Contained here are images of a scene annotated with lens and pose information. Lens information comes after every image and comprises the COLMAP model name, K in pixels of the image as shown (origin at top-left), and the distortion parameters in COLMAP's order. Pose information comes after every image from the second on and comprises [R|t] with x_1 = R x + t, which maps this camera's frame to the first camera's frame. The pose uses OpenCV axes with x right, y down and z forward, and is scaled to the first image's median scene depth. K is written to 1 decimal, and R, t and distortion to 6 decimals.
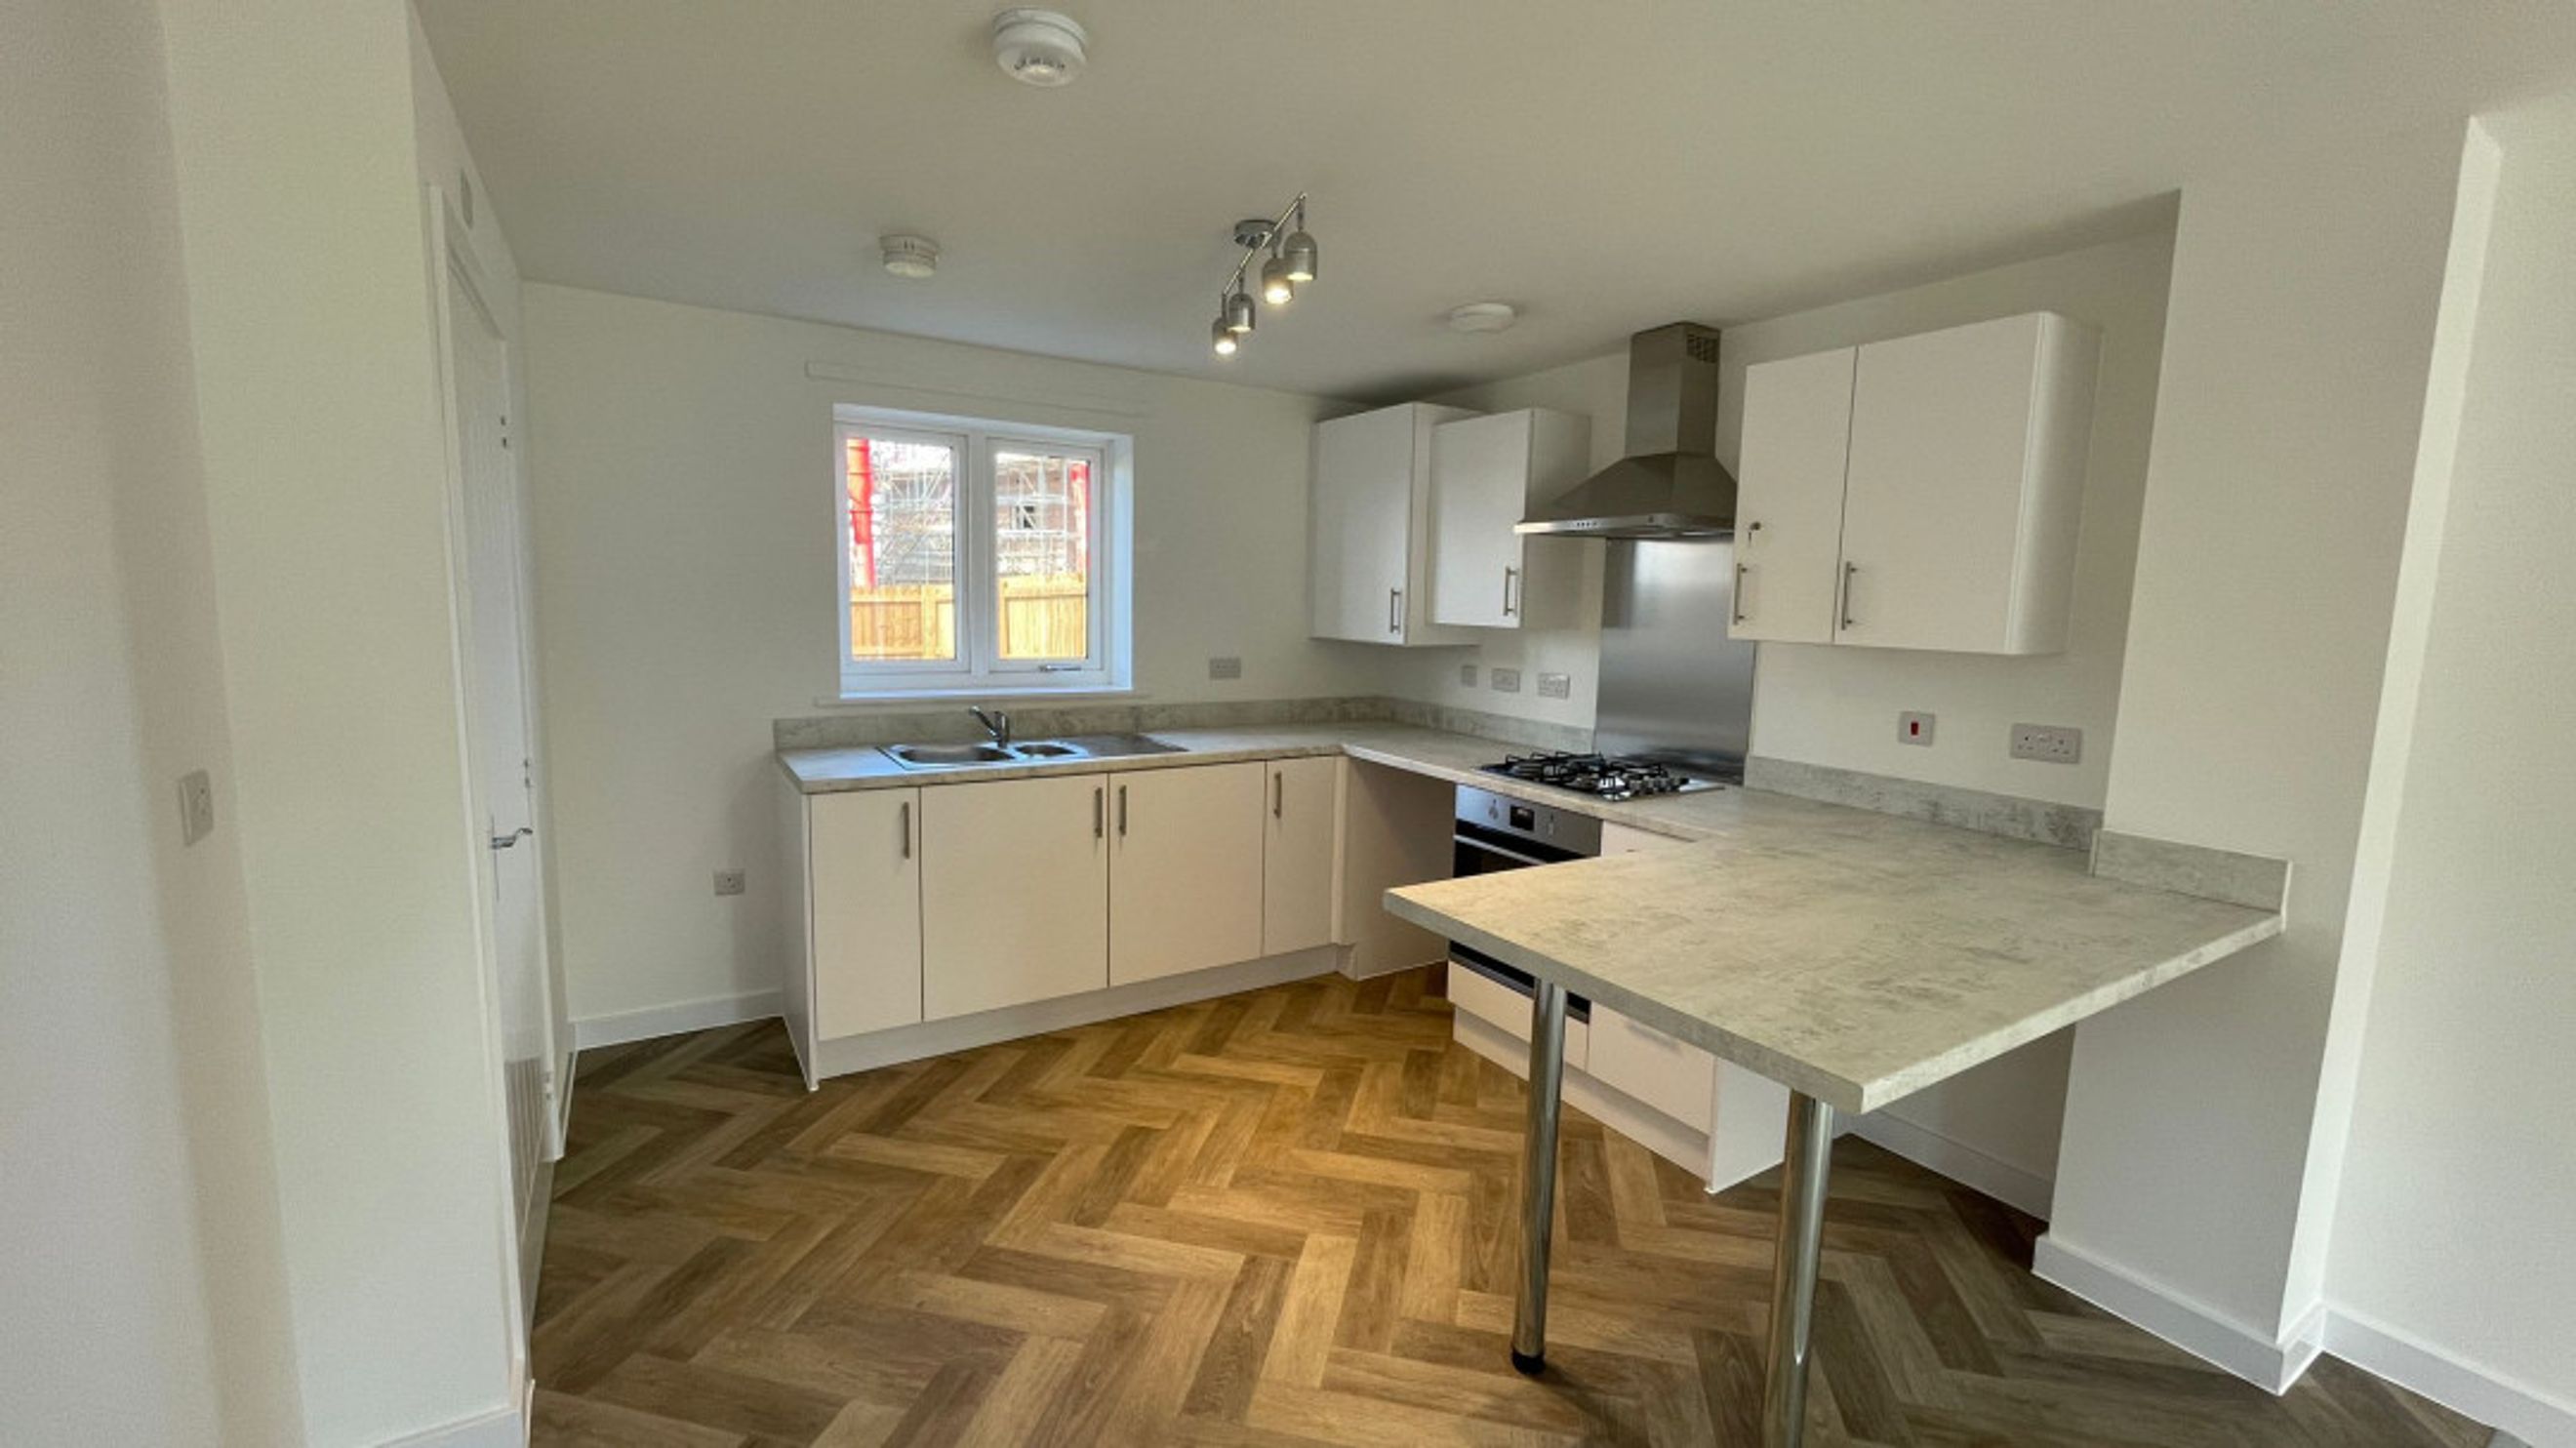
lens RADIAL K [[1042.3, 0, 1282.8], [0, 1042.3, 720.6], [0, 0, 1]] dist [-0.000132, -0.000839]
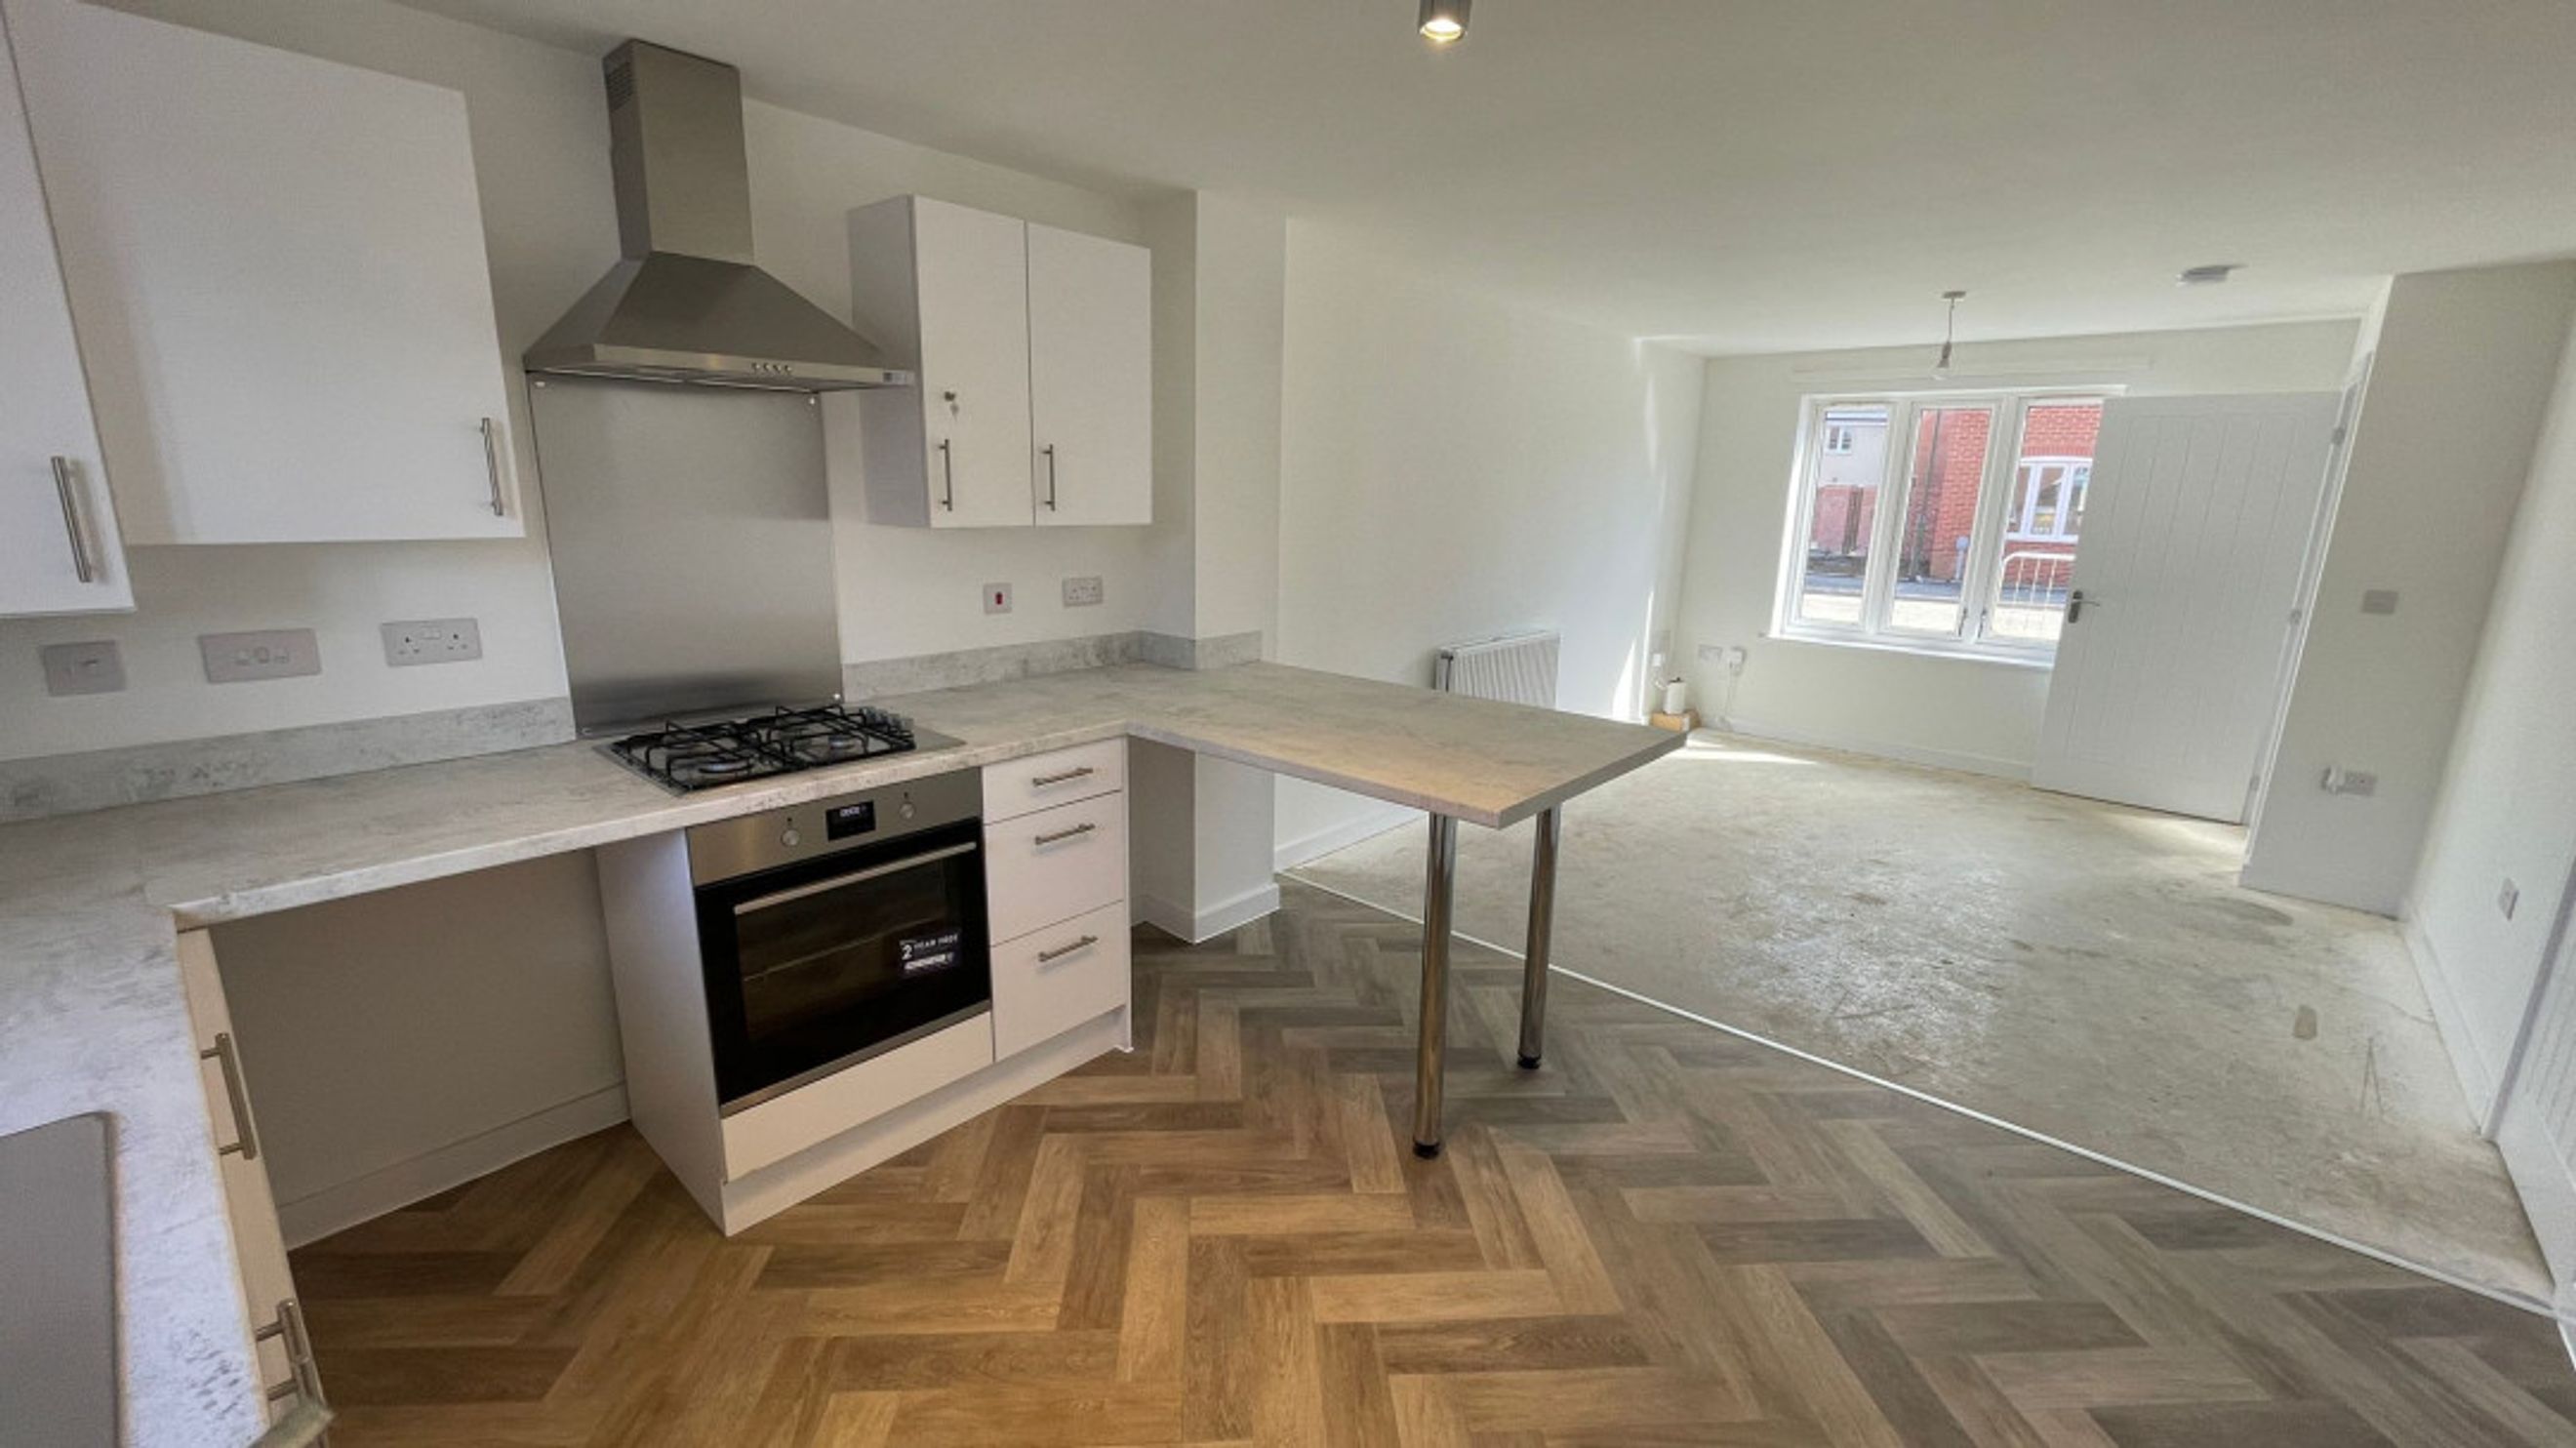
lens RADIAL K [[1042.3, 0, 1286.8], [0, 1042.3, 727.2], [0, 0, 1]] dist [-0.000132, -0.000839]
pose [[-0.284368, -0.250974, 0.925282, -0.604451], [0.086804, 0.954423, 0.285556, -0.173856], [-0.954777, 0.161521, -0.249621, 1.177785]]
